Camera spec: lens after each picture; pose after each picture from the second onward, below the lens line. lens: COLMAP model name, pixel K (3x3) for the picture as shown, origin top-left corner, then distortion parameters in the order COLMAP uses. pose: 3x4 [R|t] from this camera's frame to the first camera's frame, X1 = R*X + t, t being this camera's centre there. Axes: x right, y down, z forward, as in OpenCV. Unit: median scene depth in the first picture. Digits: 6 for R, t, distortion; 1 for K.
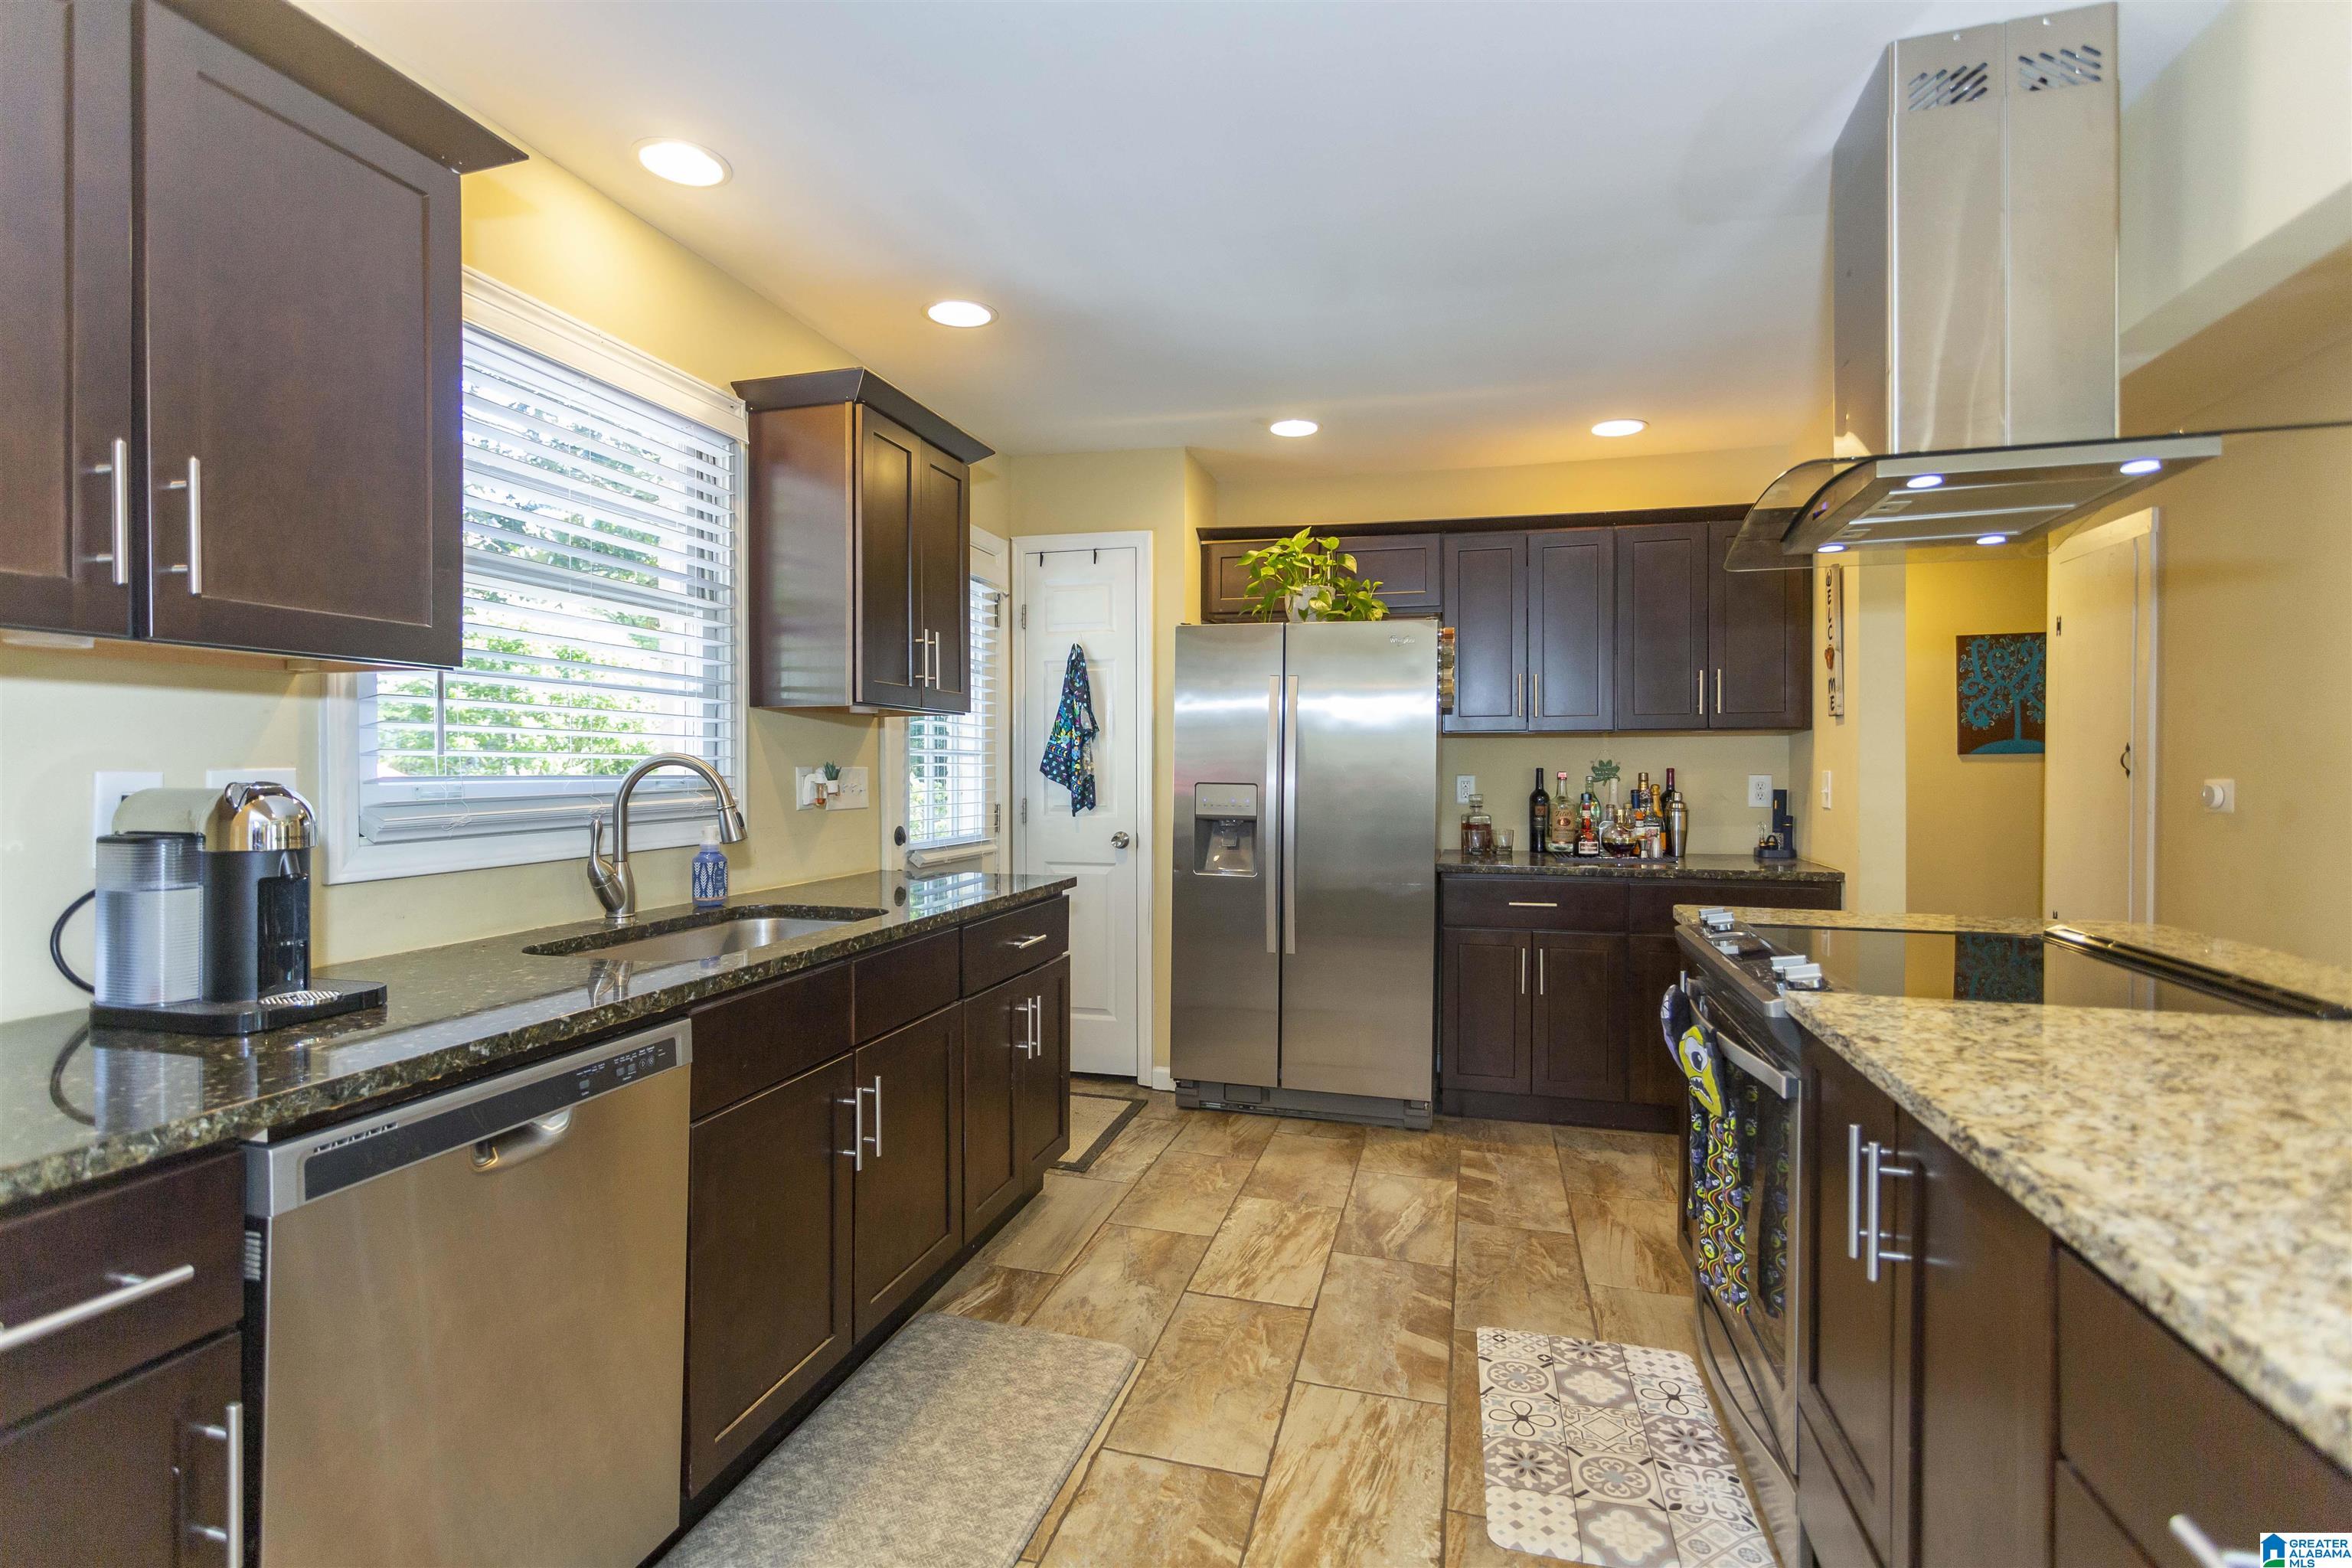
lens RADIAL K [[1122.2, 0, 1162.3], [0, 1122.2, 772.3], [0, 0, 1]] dist [0.007416, 0.001045]
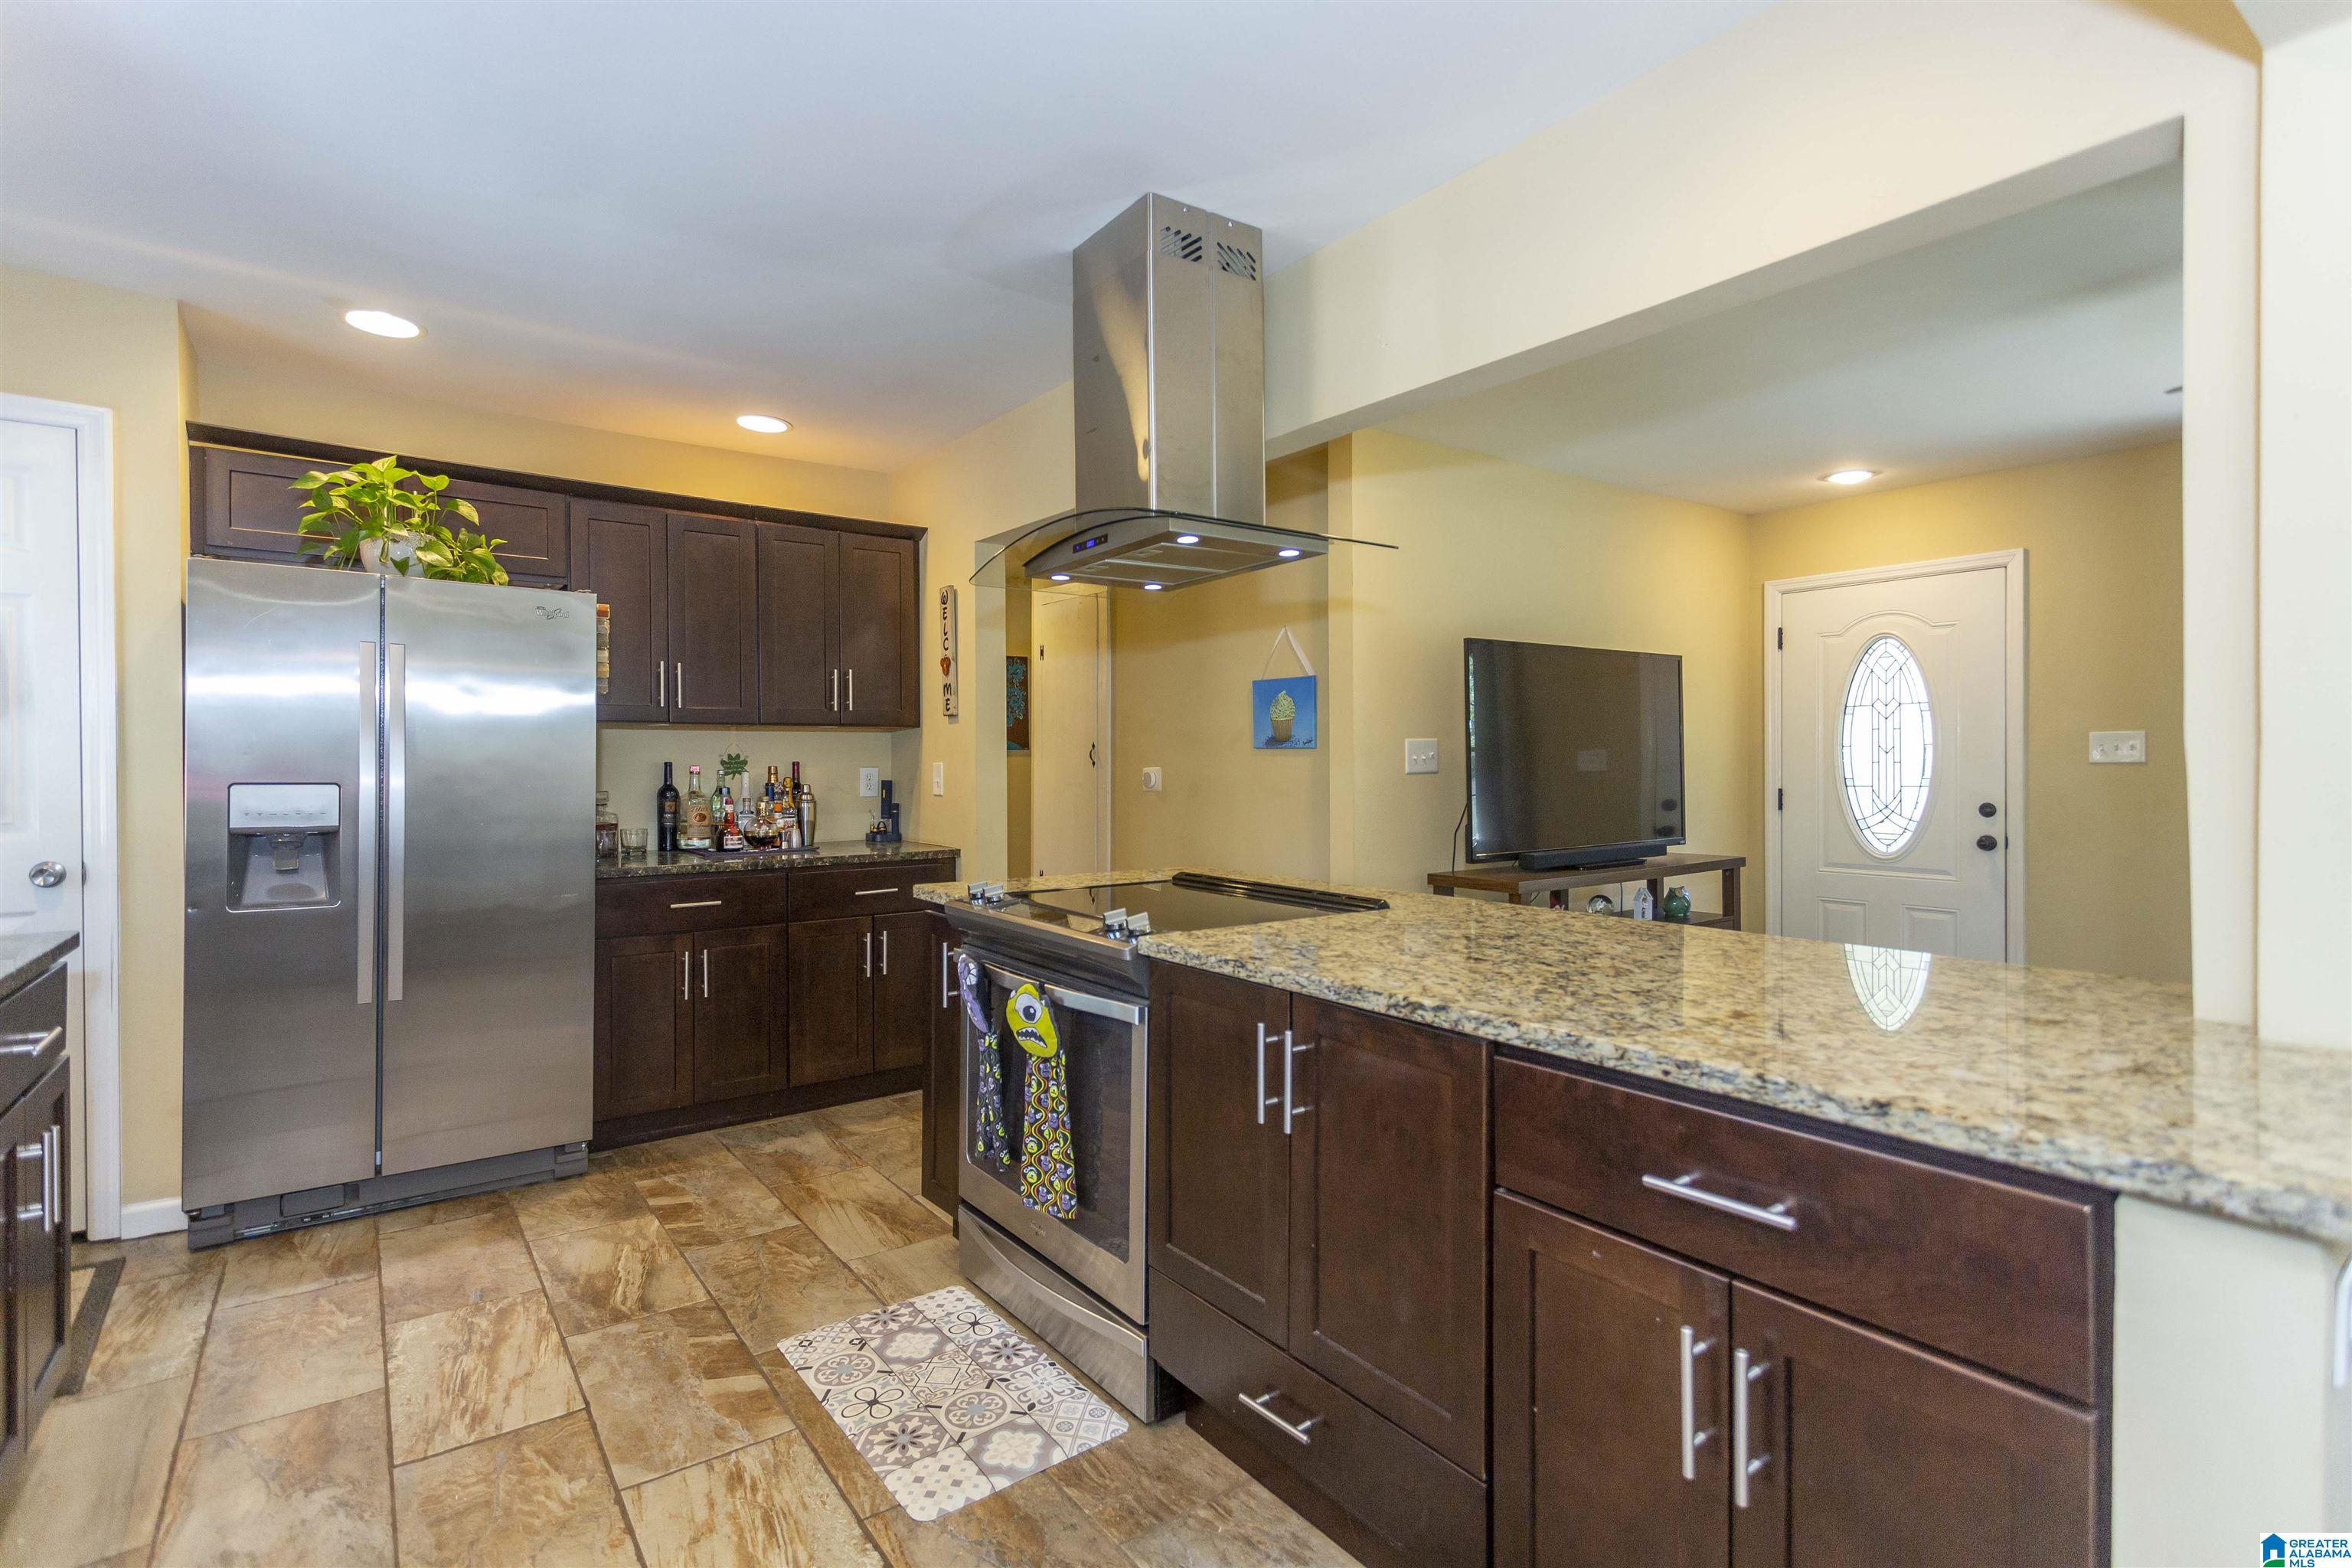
lens RADIAL K [[1122.2, 0, 1165.0], [0, 1122.2, 772.2], [0, 0, 1]] dist [0.007416, 0.001045]
pose [[0.611358, -0.010234, 0.791288, -0.227932], [0.008700, 0.999943, 0.006212, 0.003850], [-0.791306, 0.003086, 0.611412, 0.128254]]
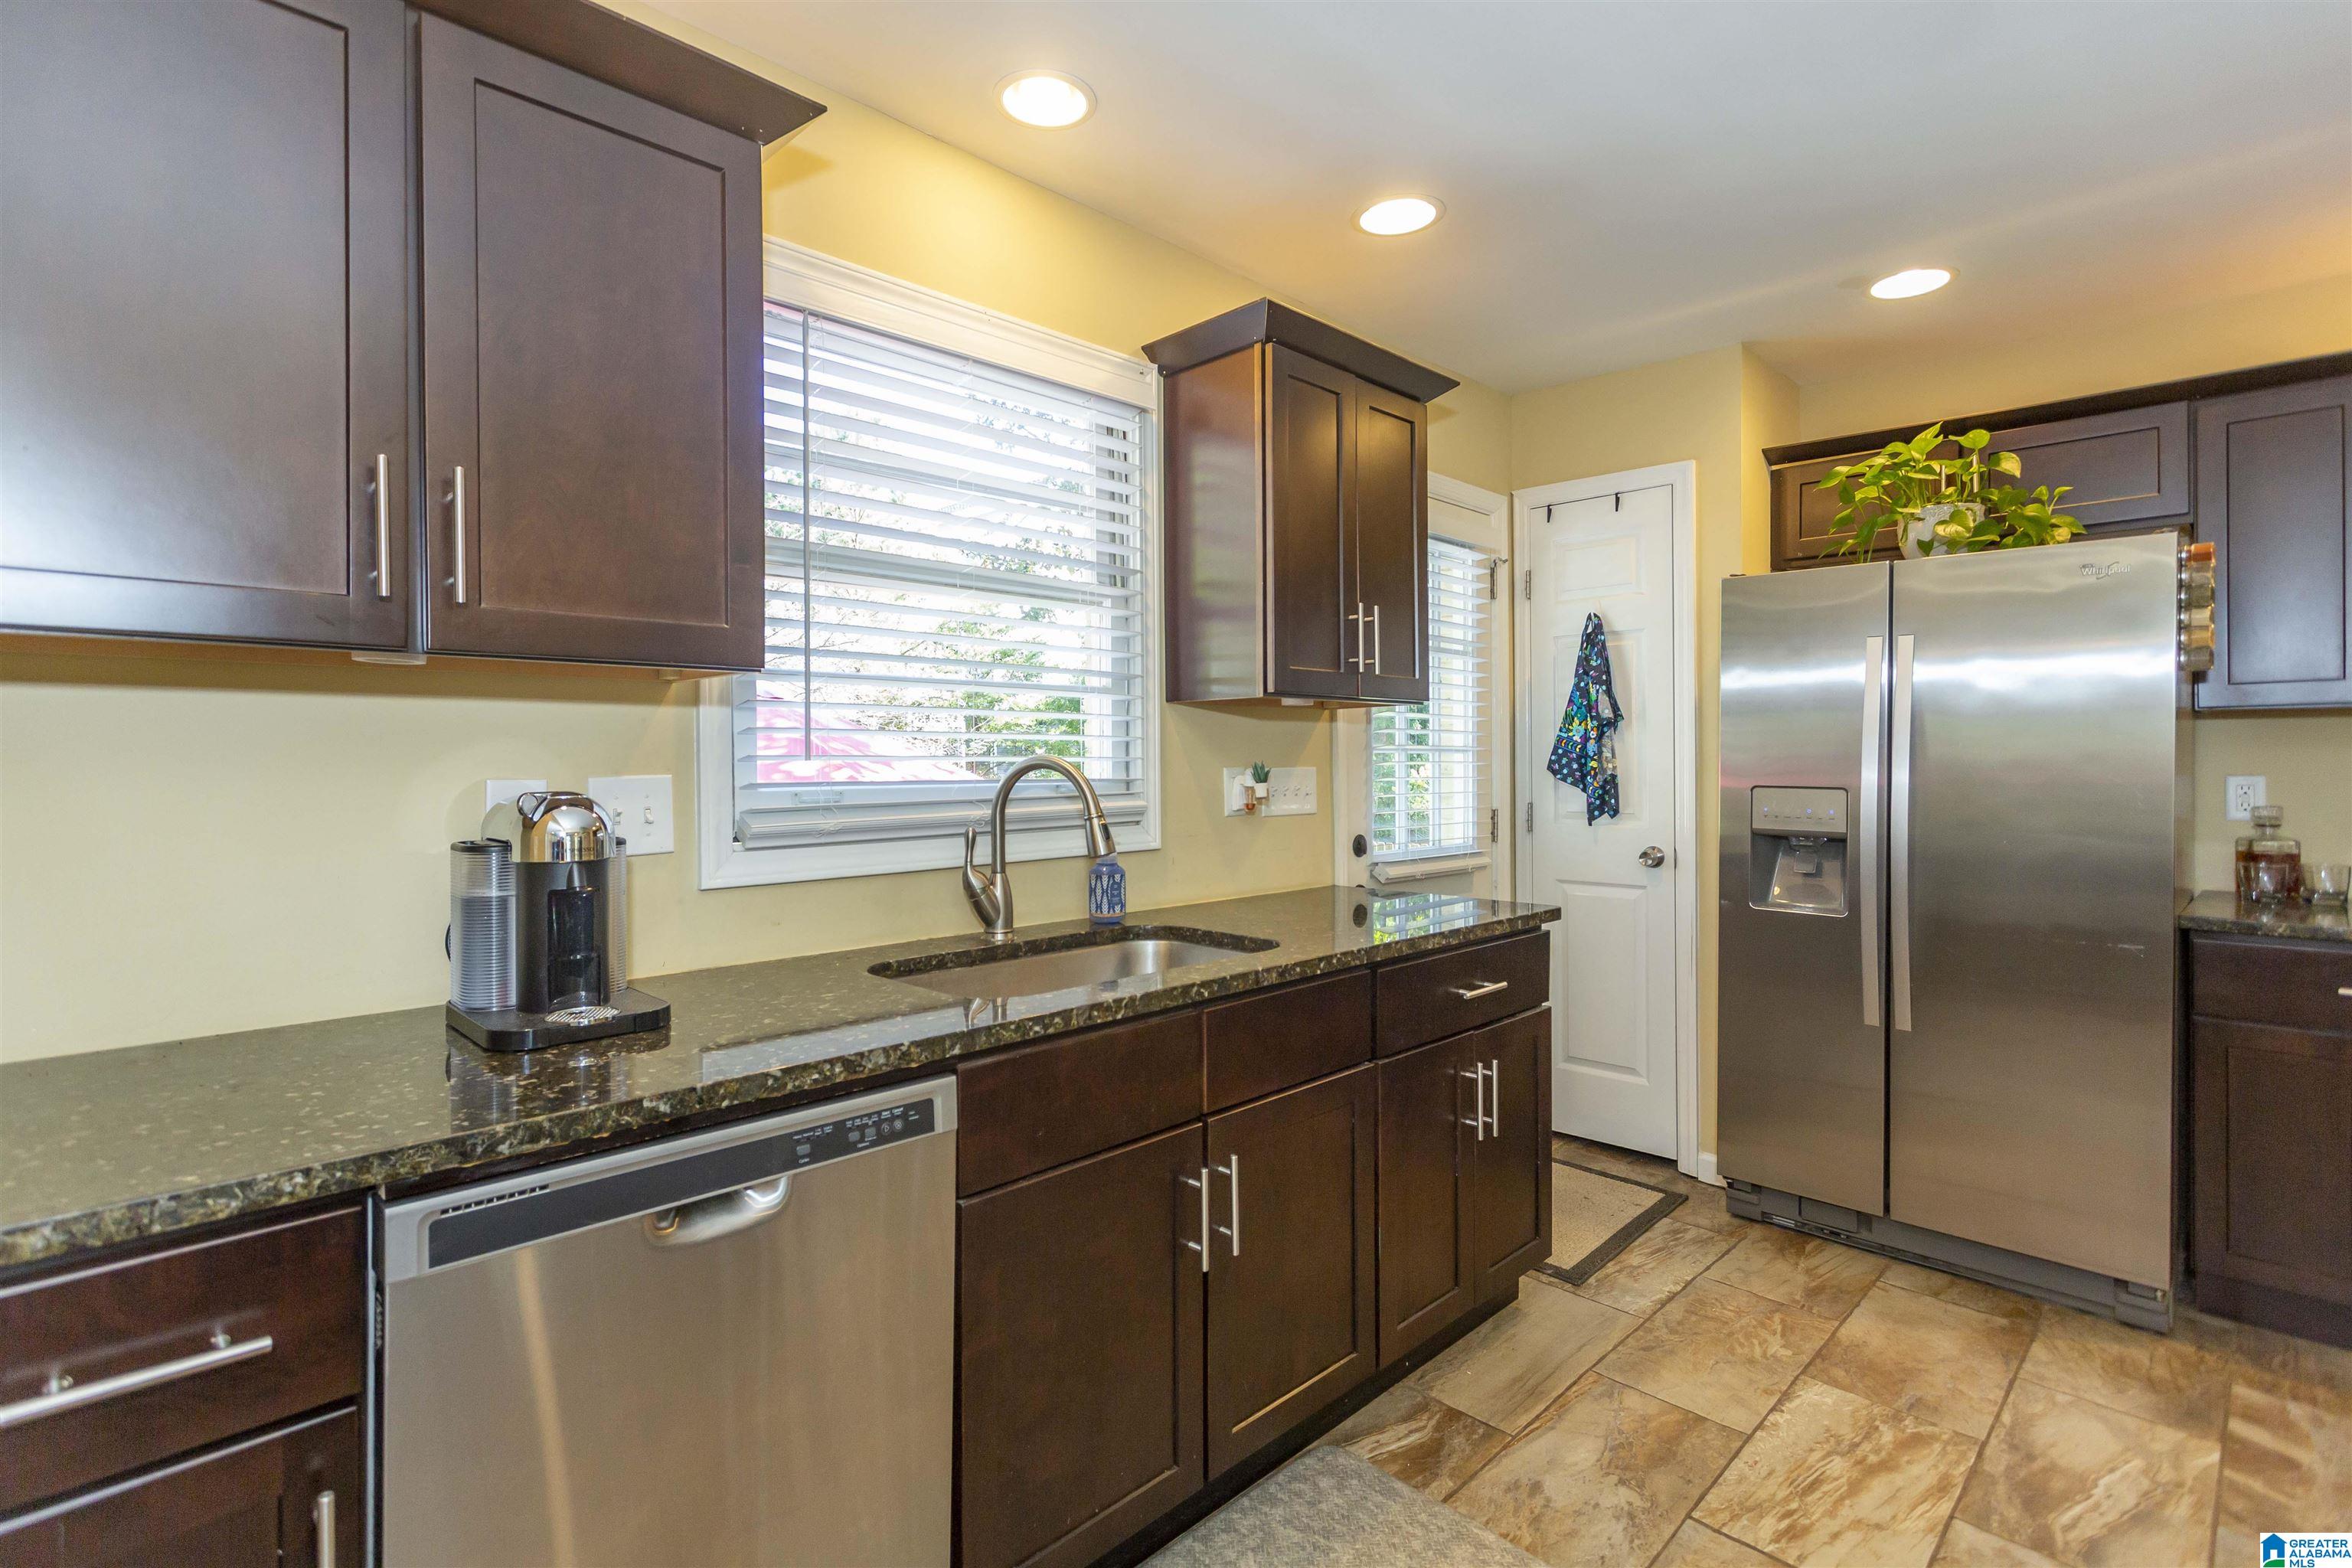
lens RADIAL K [[1122.2, 0, 1163.1], [0, 1122.2, 763.3], [0, 0, 1]] dist [0.007416, 0.001045]
pose [[0.870881, -0.003278, -0.491484, 0.074360], [0.002415, 0.999994, -0.002391, -0.006499], [0.491489, 0.000896, 0.870883, 0.203842]]
